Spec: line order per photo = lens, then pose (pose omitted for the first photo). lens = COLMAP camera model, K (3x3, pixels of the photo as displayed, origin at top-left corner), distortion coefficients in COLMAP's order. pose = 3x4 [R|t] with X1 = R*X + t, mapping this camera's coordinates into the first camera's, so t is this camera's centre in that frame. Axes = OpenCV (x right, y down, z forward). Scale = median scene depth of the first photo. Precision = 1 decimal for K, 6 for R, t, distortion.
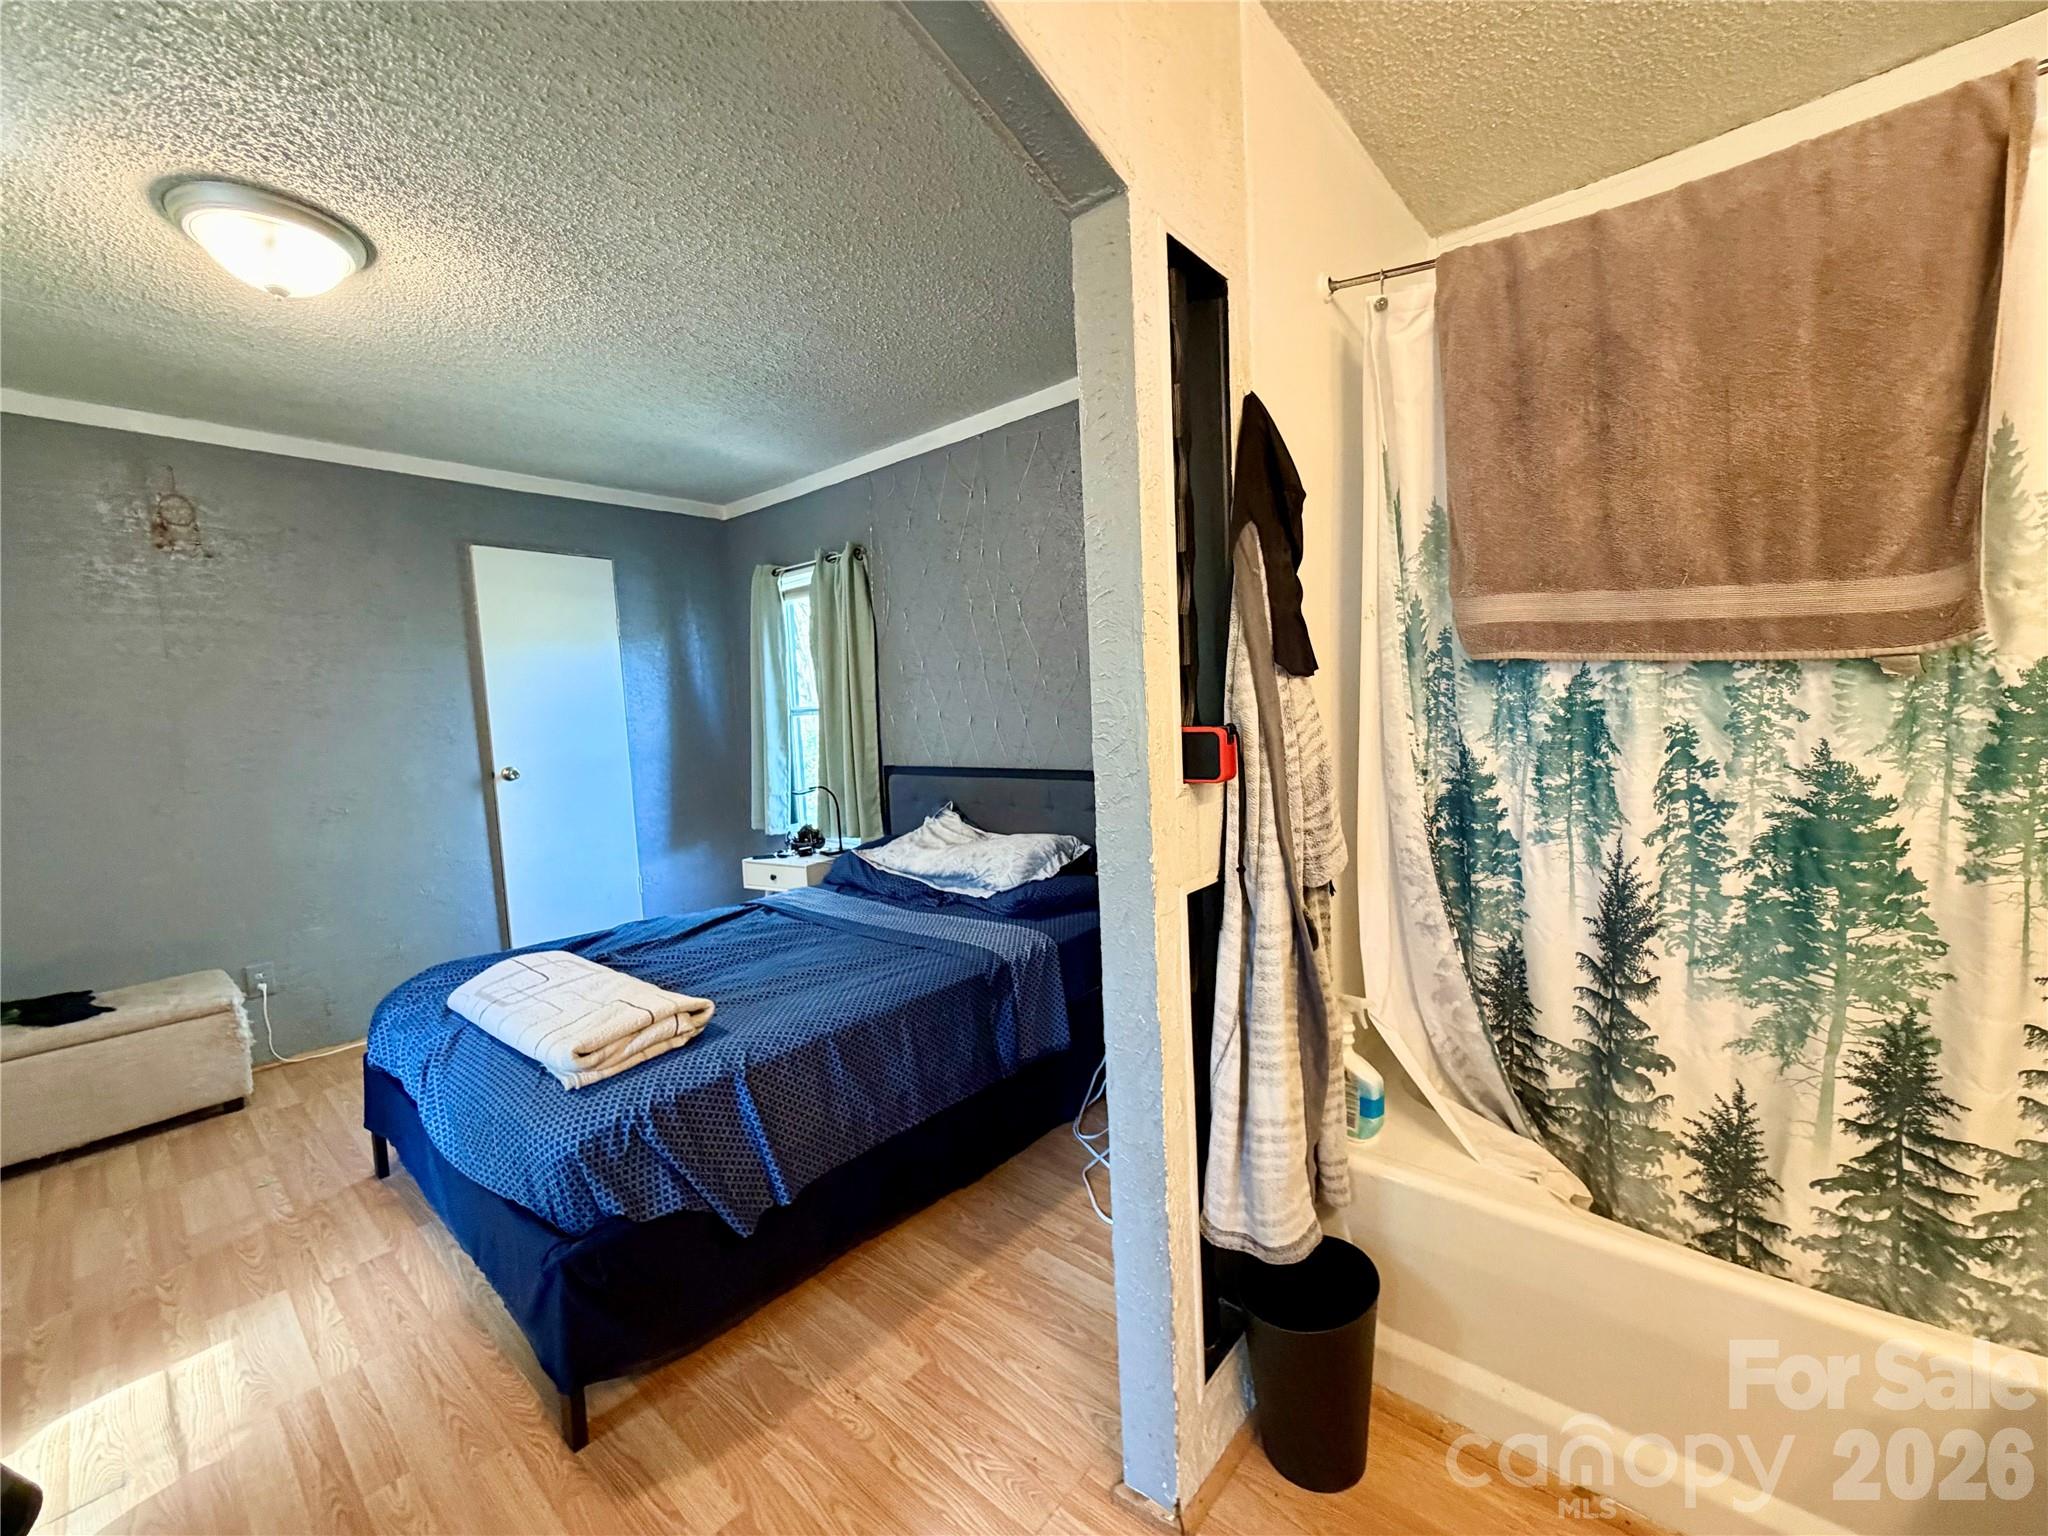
lens RADIAL K [[817.4, 0, 1026.4], [0, 817.4, 768.9], [0, 0, 1]] dist [0.000732, -0.000397]
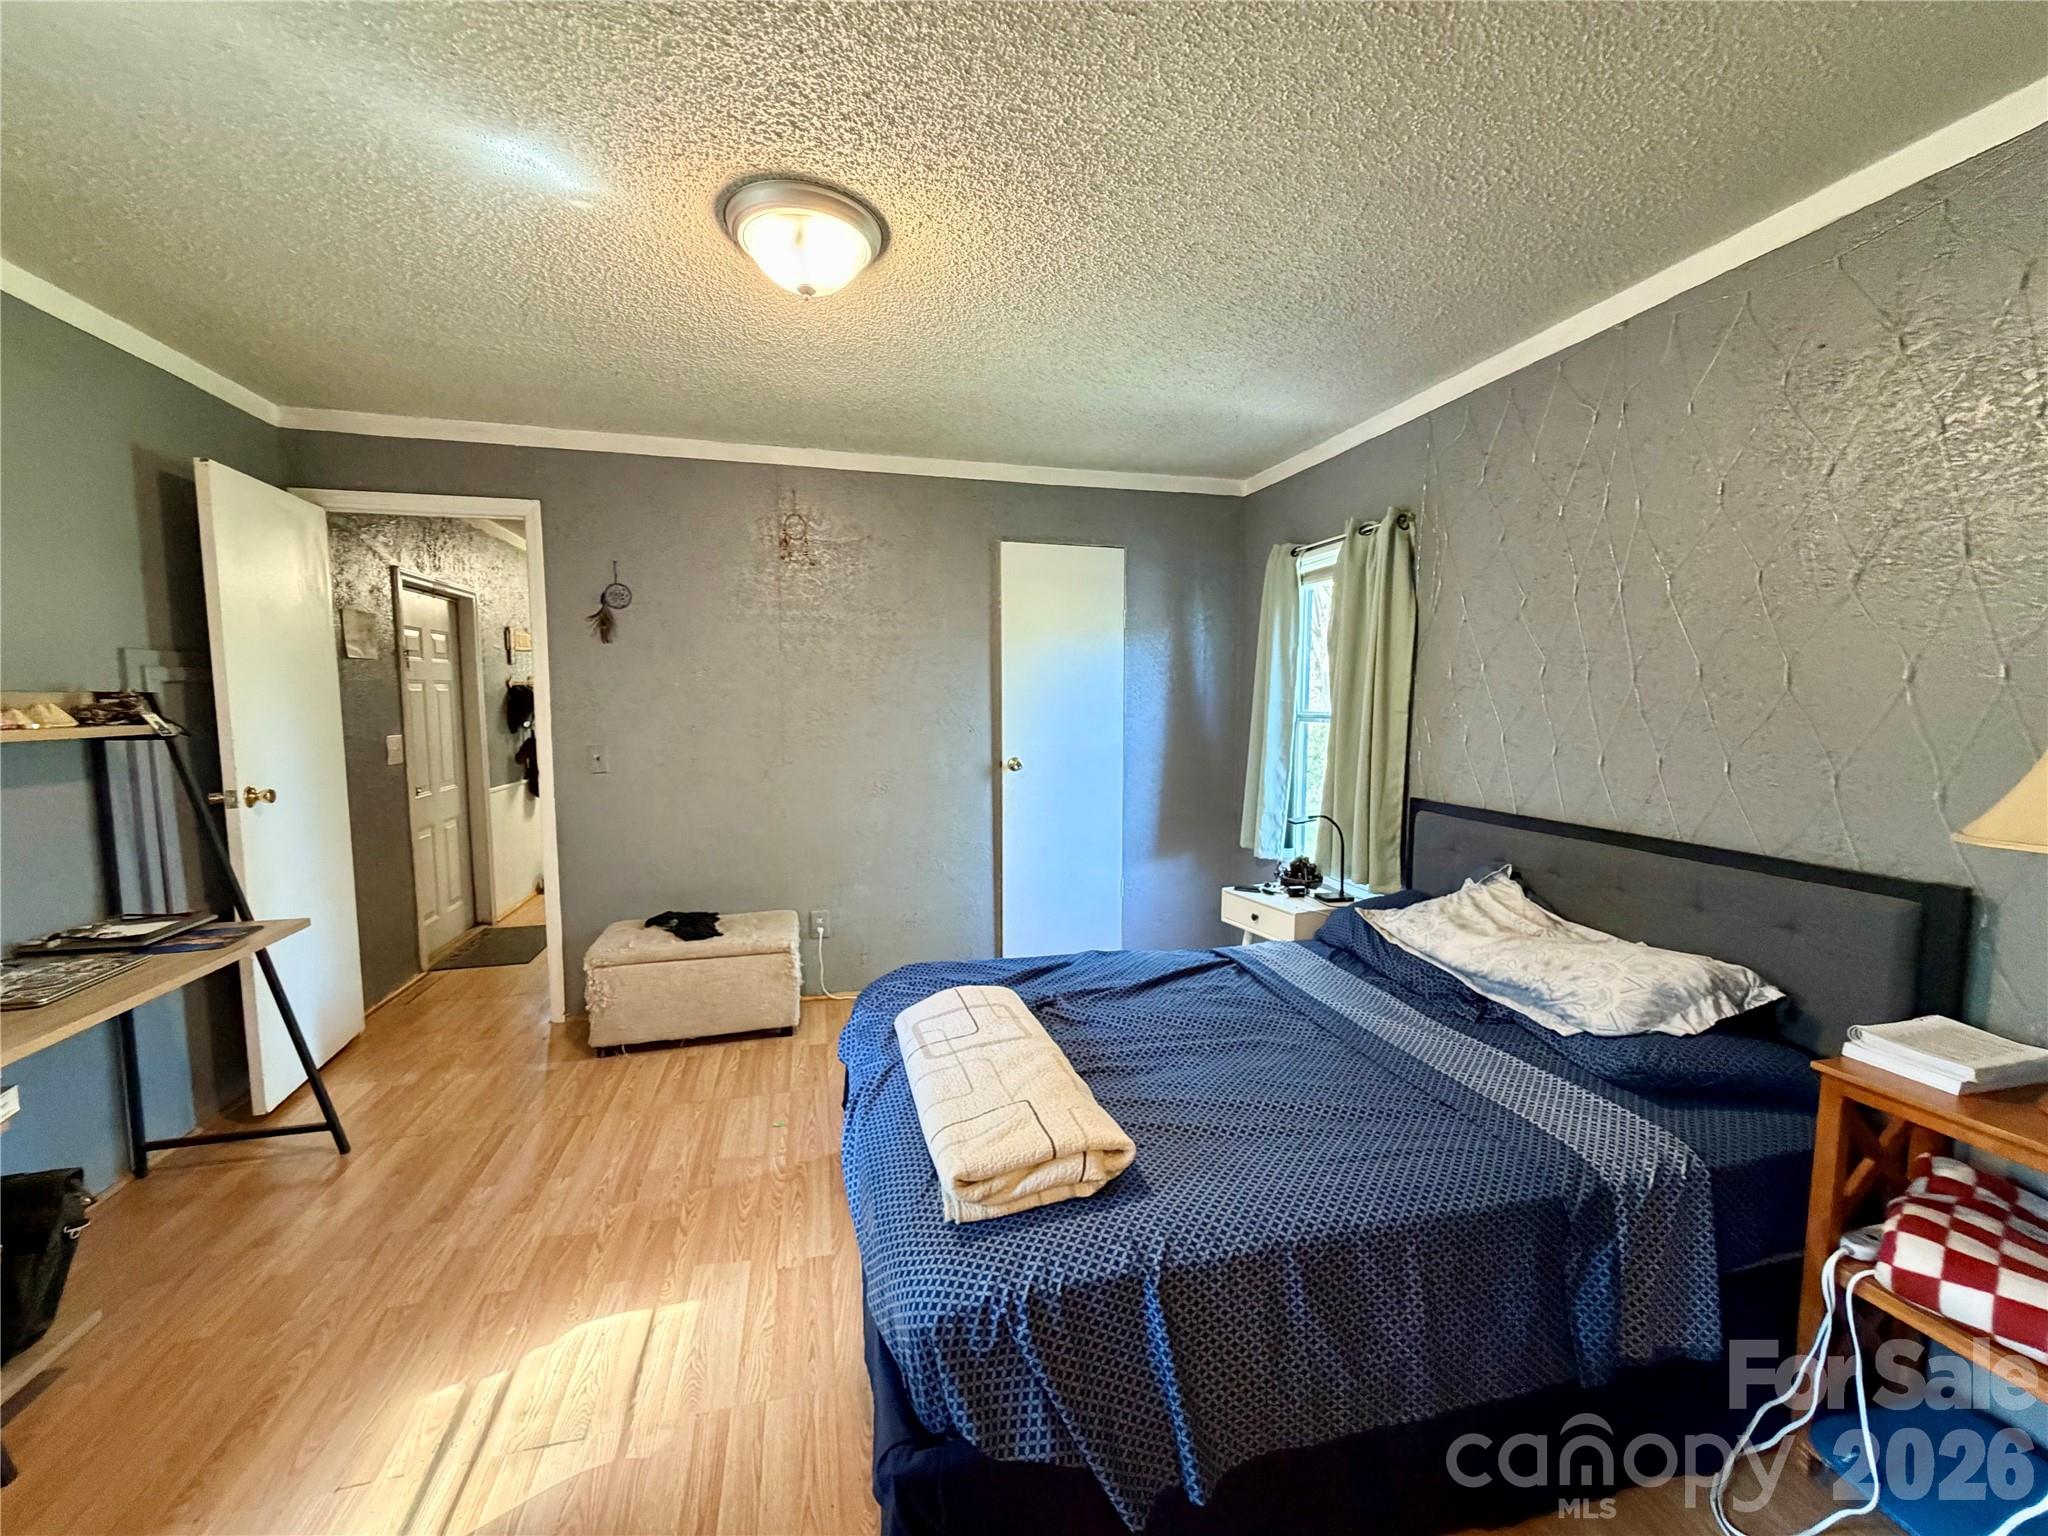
lens RADIAL K [[817.4, 0, 1029.1], [0, 817.4, 770.5], [0, 0, 1]] dist [0.000732, -0.000397]
pose [[0.820834, 0.094695, -0.563262, -0.051375], [-0.082806, 0.995472, 0.046686, -0.047080], [0.565132, 0.008320, 0.824958, 0.217539]]
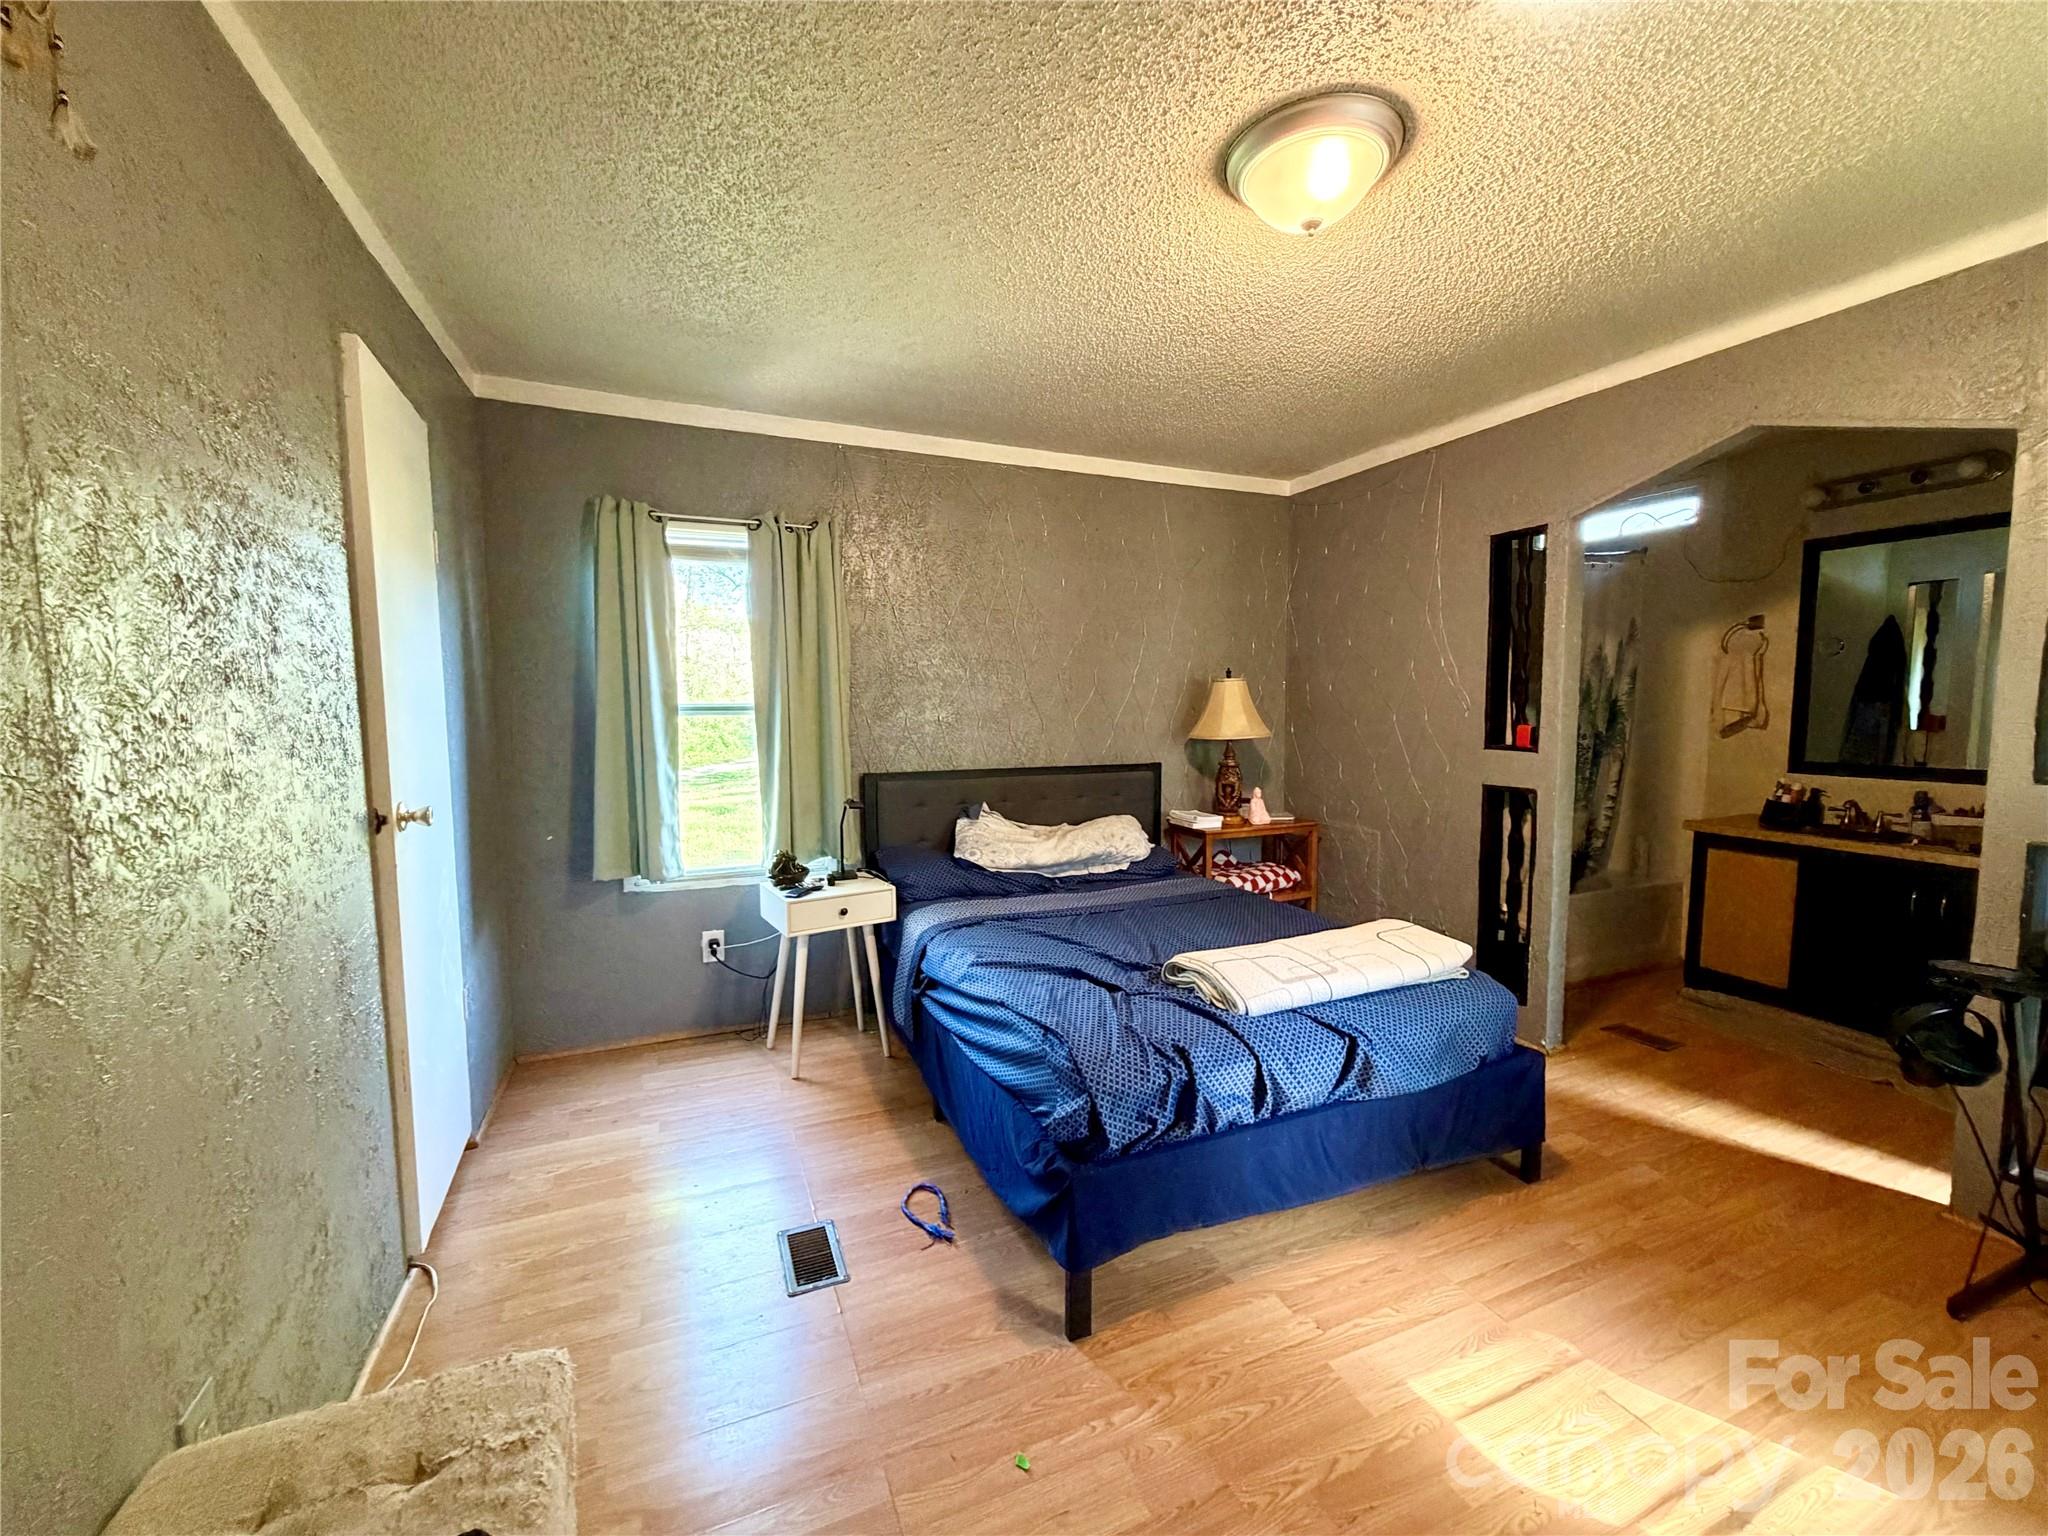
lens RADIAL K [[817.4, 0, 1028.4], [0, 817.4, 769.5], [0, 0, 1]] dist [0.000732, -0.000397]
pose [[0.437820, -0.027781, 0.898634, -1.200298], [0.050251, 0.998716, 0.006392, -0.007150], [-0.897657, 0.042358, 0.438654, 0.583961]]
